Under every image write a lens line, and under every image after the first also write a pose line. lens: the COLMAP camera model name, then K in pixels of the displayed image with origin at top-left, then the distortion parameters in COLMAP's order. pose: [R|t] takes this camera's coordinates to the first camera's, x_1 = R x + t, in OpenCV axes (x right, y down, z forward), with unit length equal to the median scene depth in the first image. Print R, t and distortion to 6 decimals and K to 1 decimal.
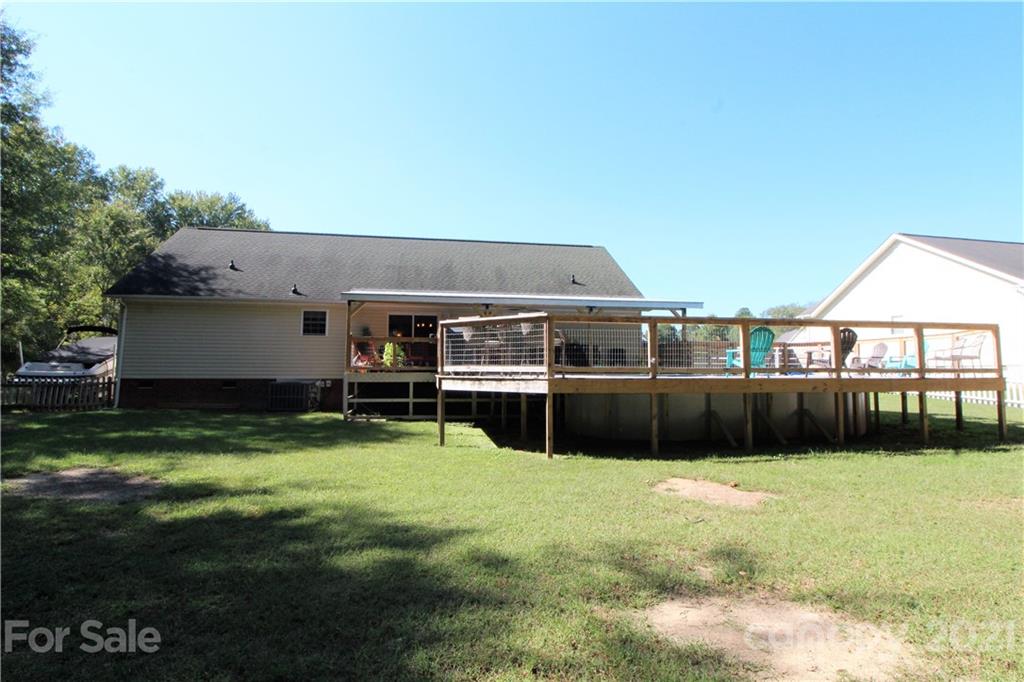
lens RADIAL K [[540.2, 0, 515.5], [0, 540.2, 339.7], [0, 0, 1]] dist [0.001309, -0.002139]
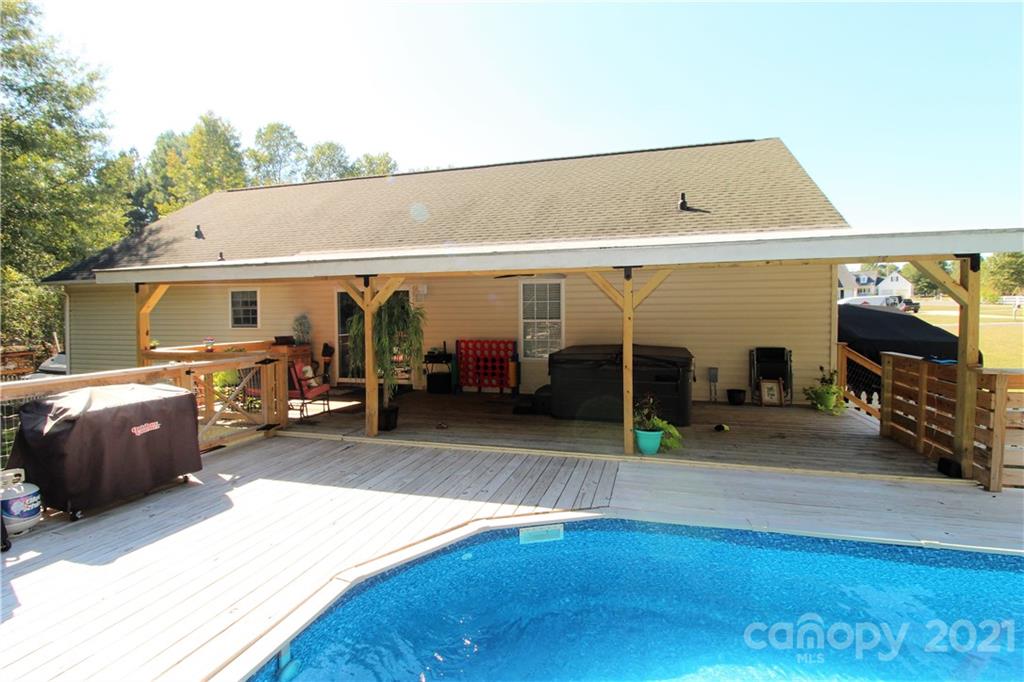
lens RADIAL K [[480.5, 0, 510.3], [0, 480.5, 336.3], [0, 0, 1]] dist [-0.003765, -0.000246]
pose [[0.903929, 0.008353, -0.427601, 0.156648], [0.038628, 0.994128, 0.101077, -0.038426], [0.425935, -0.107883, 0.898299, 0.521013]]
